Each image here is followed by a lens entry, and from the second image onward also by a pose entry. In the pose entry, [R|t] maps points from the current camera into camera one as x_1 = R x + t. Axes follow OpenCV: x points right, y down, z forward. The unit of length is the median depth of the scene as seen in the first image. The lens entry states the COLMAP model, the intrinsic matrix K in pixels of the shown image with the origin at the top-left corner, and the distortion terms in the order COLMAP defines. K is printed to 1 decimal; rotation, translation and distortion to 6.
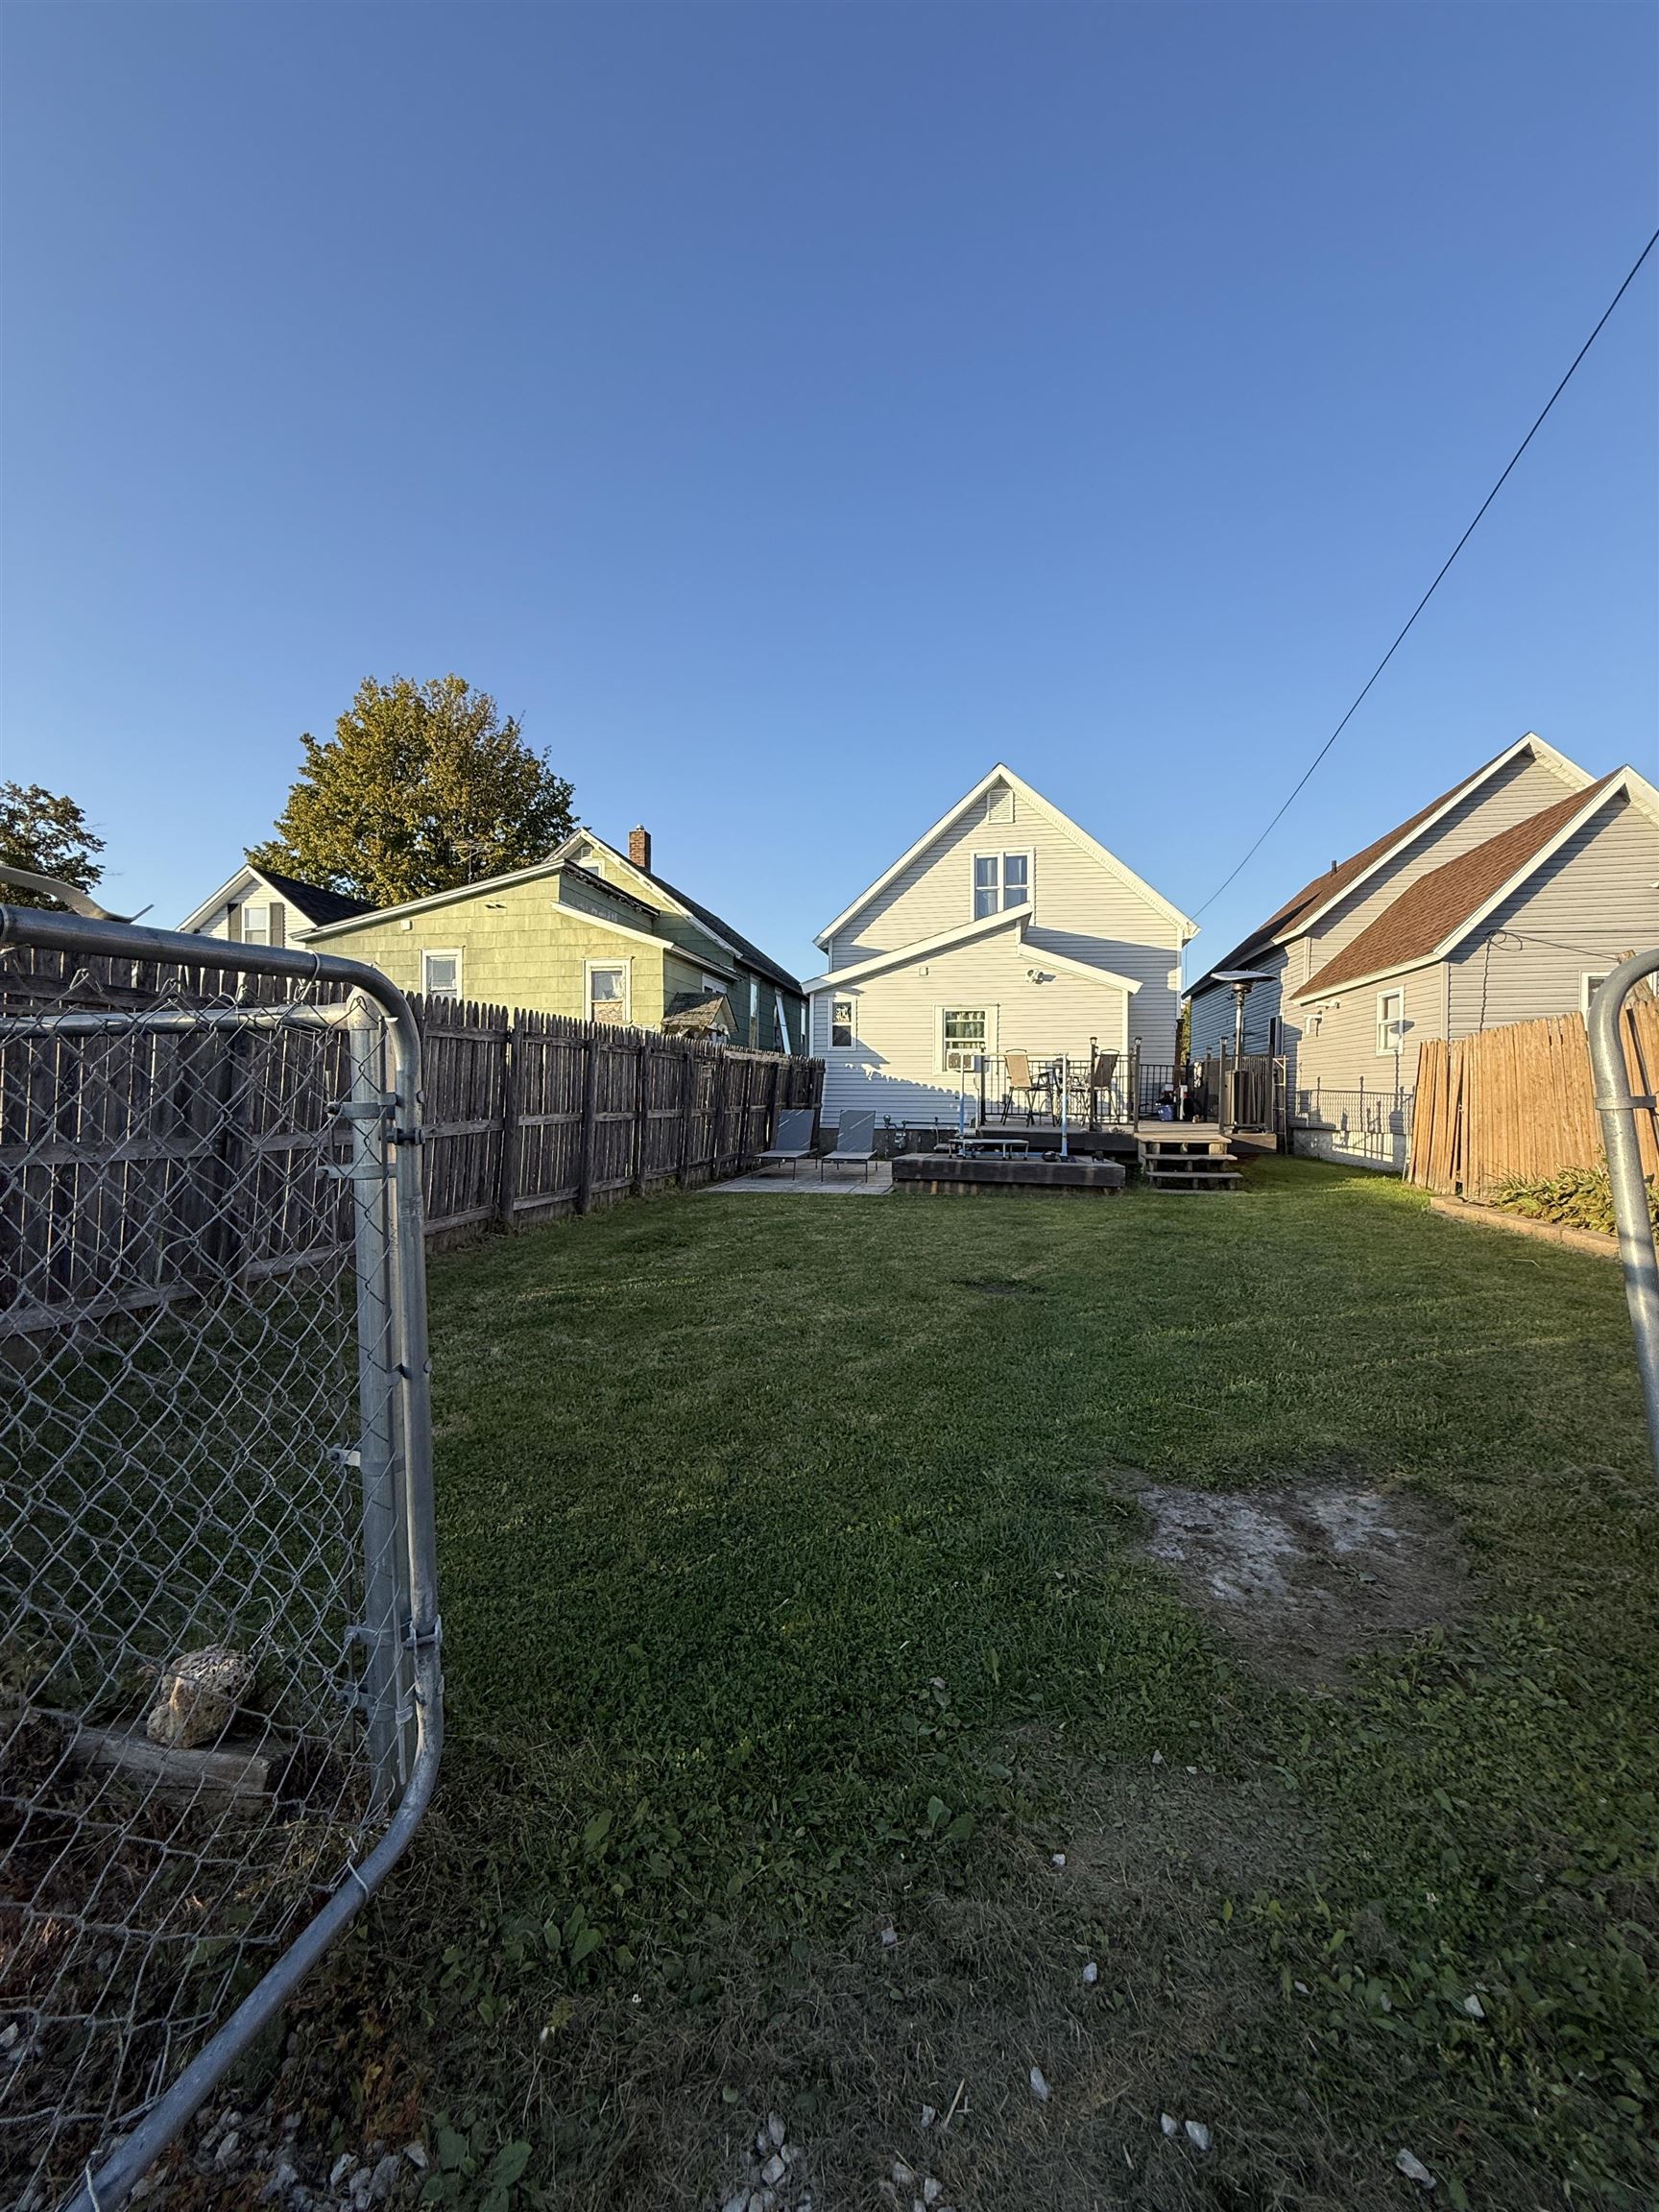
lens RADIAL K [[879.0, 0, 832.6], [0, 879.0, 1105.1], [0, 0, 1]] dist [-0.002014, 0.000022]
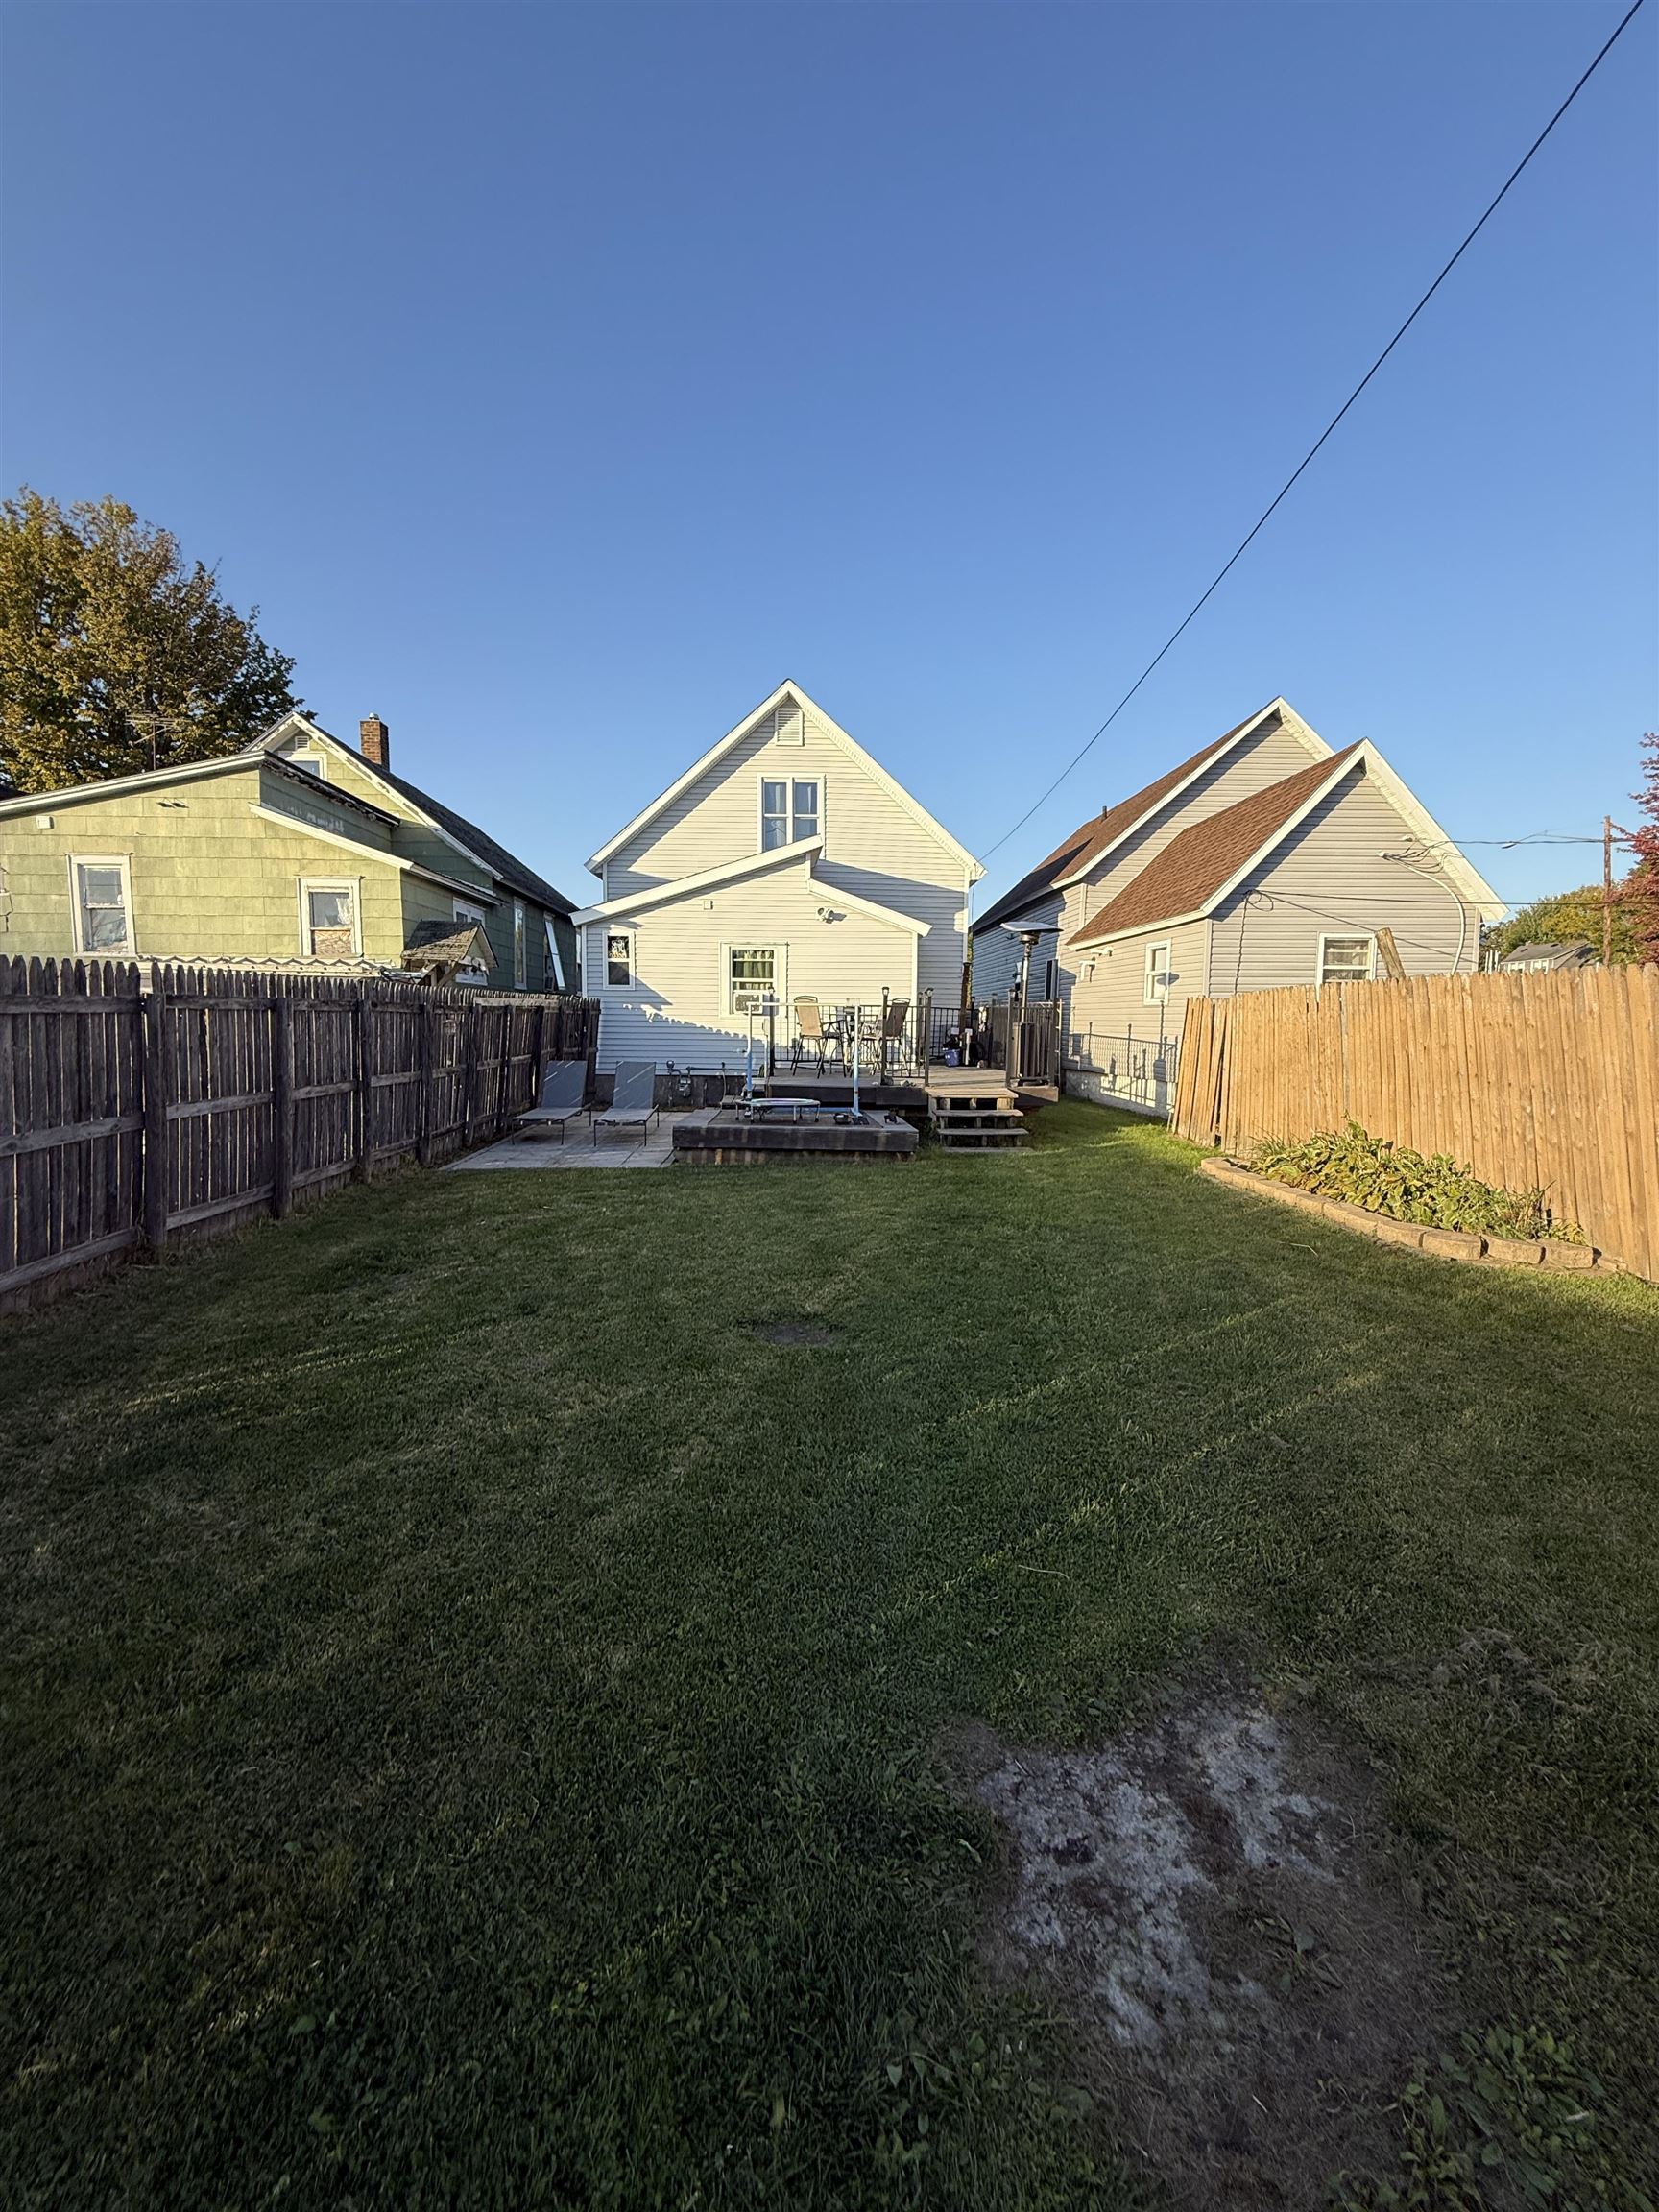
lens RADIAL K [[879.0, 0, 832.2], [0, 879.0, 1105.0], [0, 0, 1]] dist [-0.002014, 0.000022]
pose [[0.971882, -0.018408, 0.234748, 0.013493], [-0.002391, 0.996117, 0.088008, -0.034344], [-0.235457, -0.086094, 0.968064, 0.077490]]
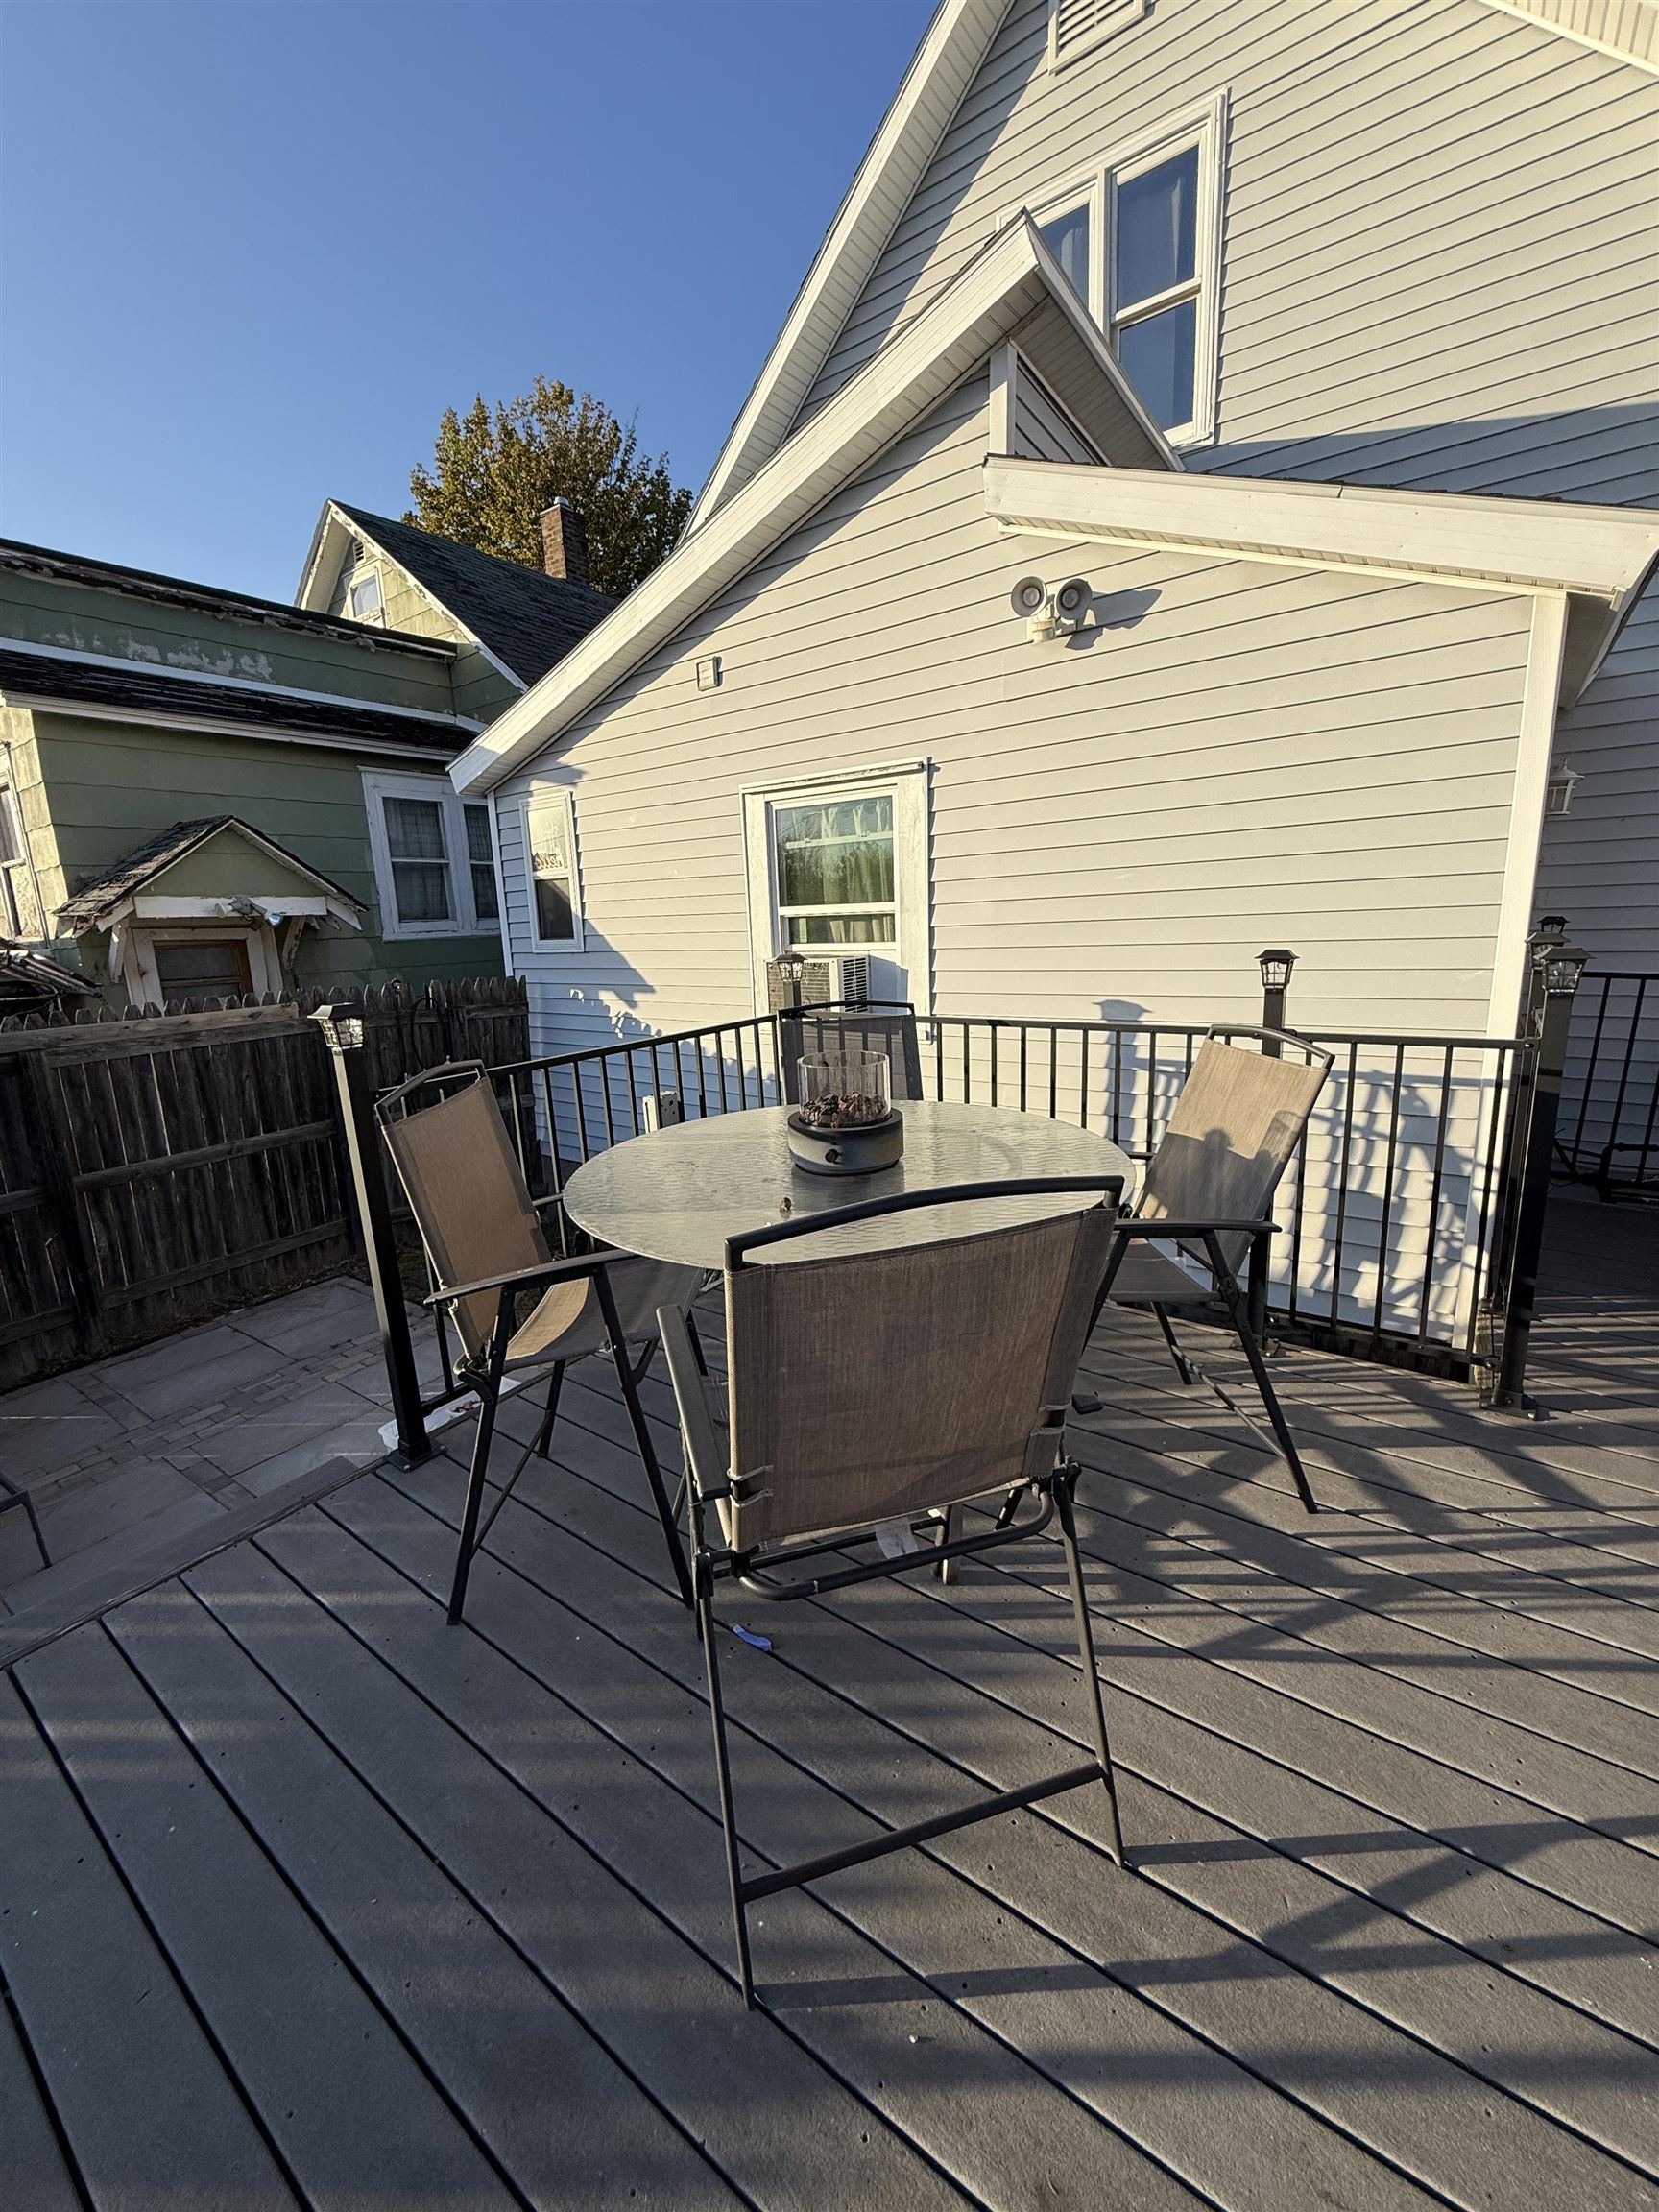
lens RADIAL K [[879.0, 0, 831.8], [0, 879.0, 1117.8], [0, 0, 1]] dist [-0.002014, 0.000022]
pose [[0.896867, 0.061621, -0.437986, 0.396595], [0.028497, 0.980139, 0.196252, -0.091418], [0.441381, -0.188494, 0.877299, 1.050421]]
